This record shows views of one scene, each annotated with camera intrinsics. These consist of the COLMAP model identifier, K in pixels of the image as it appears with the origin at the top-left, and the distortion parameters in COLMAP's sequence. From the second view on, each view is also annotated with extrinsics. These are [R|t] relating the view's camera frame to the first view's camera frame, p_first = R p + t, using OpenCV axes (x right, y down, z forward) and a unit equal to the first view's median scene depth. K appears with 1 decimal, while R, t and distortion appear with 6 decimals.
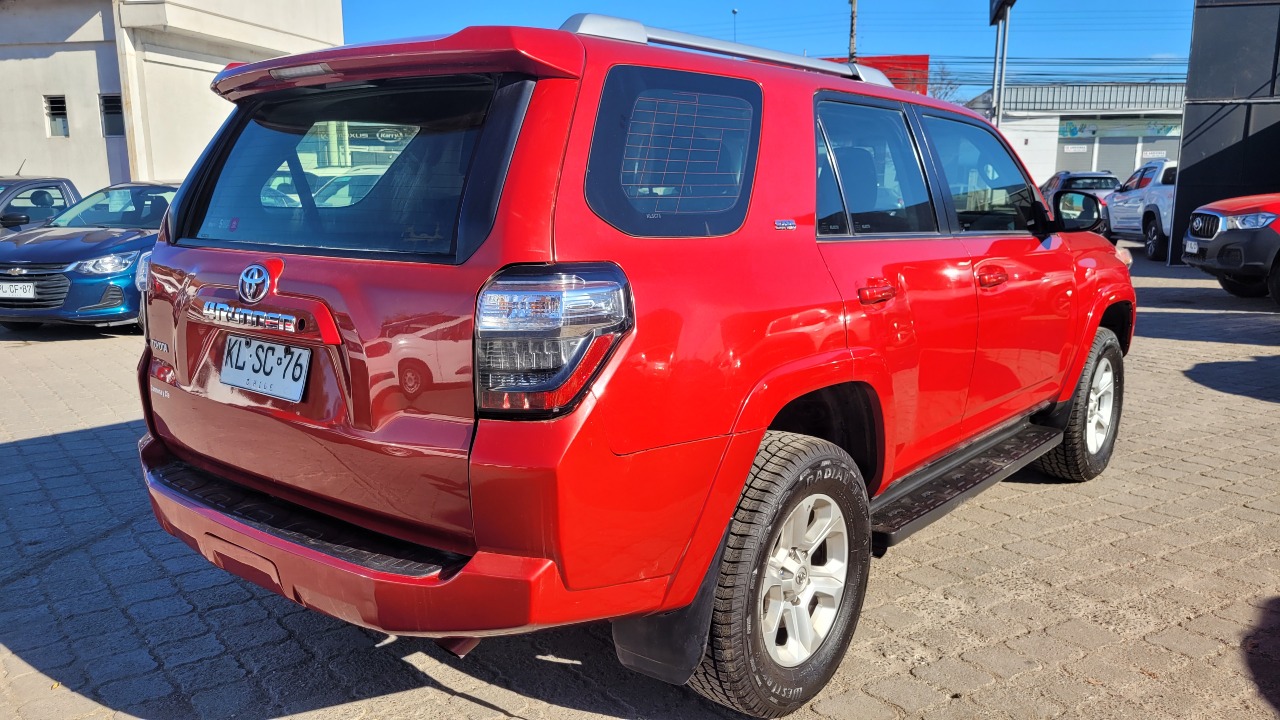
lens RADIAL K [[997.7, 0, 671.6], [0, 997.7, 360.5], [0, 0, 1]] dist [0.044306, -0.012526]
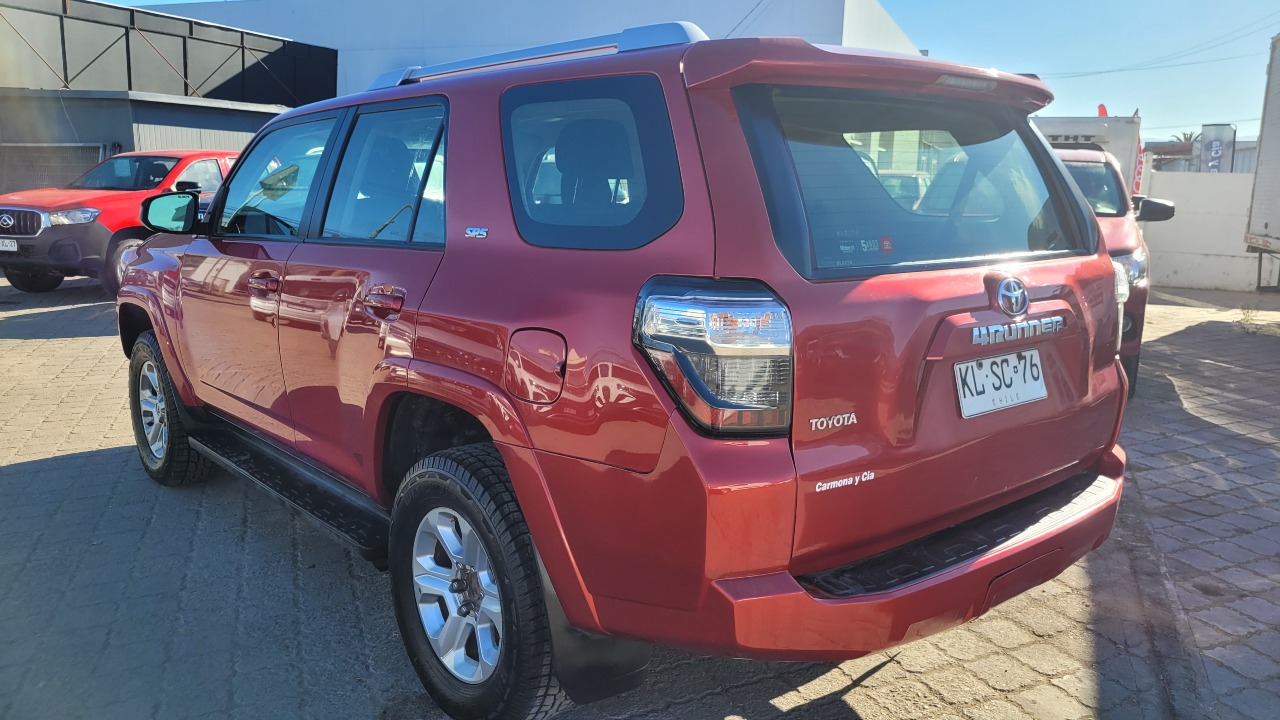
lens RADIAL K [[997.7, 0, 641.3], [0, 997.7, 364.8], [0, 0, 1]] dist [0.044306, -0.012526]
pose [[0.167645, -0.175304, 0.970136, -1.357854], [0.162240, 0.975552, 0.148246, -0.203905], [-0.972406, 0.132542, 0.191988, 1.104919]]
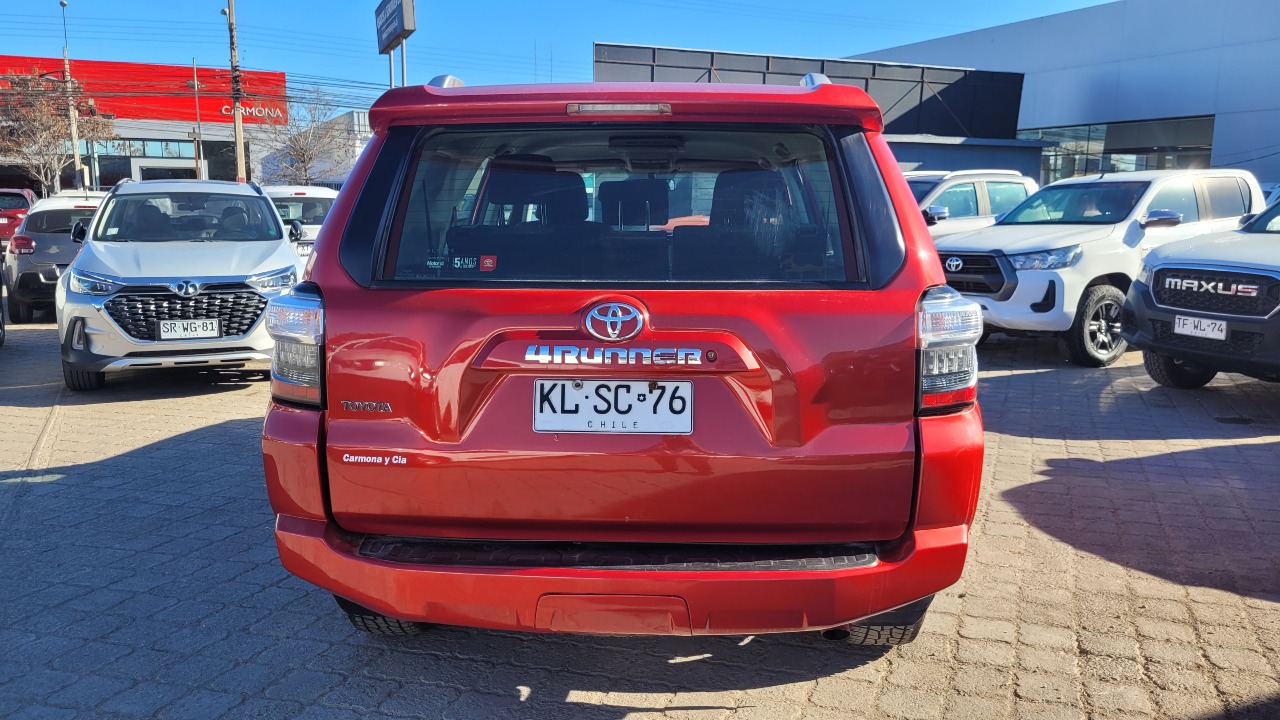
lens RADIAL K [[997.7, 0, 620.7], [0, 997.7, 347.7], [0, 0, 1]] dist [0.044306, -0.012526]
pose [[0.798117, -0.083761, 0.596652, -0.936511], [0.100980, 0.994878, 0.004589, -0.051987], [-0.593980, 0.056587, 0.802487, 0.201689]]
